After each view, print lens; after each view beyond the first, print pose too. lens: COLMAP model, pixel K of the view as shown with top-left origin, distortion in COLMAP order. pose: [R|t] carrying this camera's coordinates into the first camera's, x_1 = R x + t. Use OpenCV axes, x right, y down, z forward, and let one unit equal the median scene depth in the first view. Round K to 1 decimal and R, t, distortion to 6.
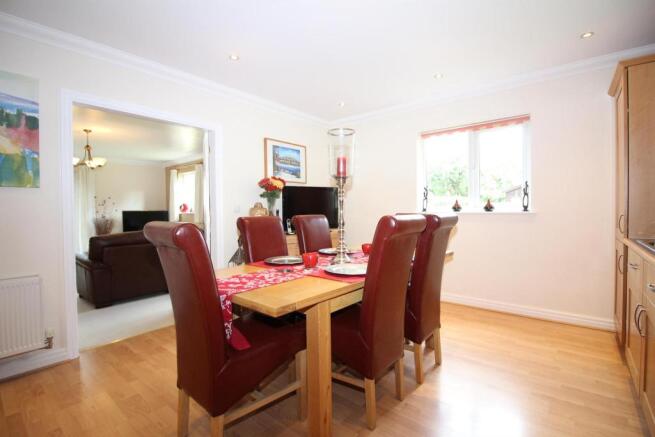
lens RADIAL K [[307.3, 0, 325.2], [0, 307.3, 218.4], [0, 0, 1]] dist [-0.015024, -0.000914]
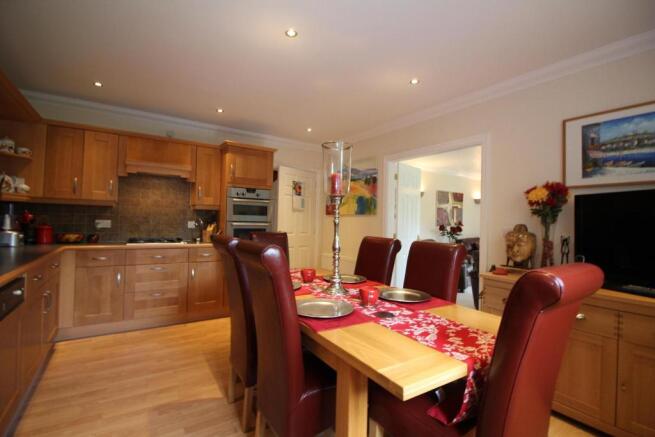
lens RADIAL K [[307.3, 0, 325.2], [0, 307.3, 216.4], [0, 0, 1]] dist [-0.015024, -0.000914]
pose [[-0.289467, -0.013715, -0.957090, 0.647268], [-0.050097, 0.998744, 0.000840, -0.052717], [0.955876, 0.048190, -0.289791, 0.874931]]
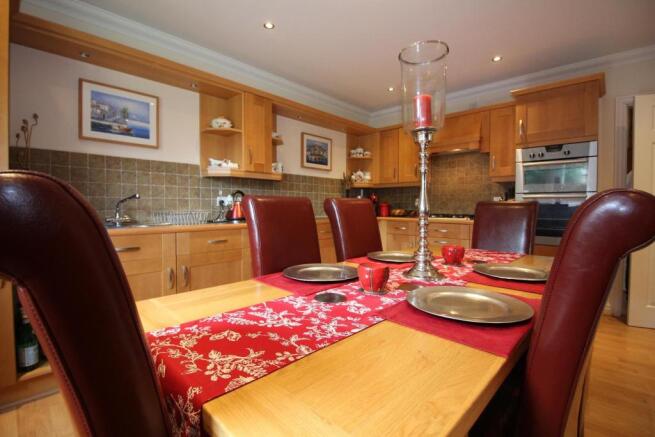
lens RADIAL K [[307.3, 0, 326.6], [0, 307.3, 216.7], [0, 0, 1]] dist [-0.015024, -0.000914]
pose [[-0.997118, 0.005690, 0.075653, 0.169065], [0.010293, 0.998110, 0.060592, -0.008825], [-0.075165, 0.061196, -0.995292, 1.126390]]
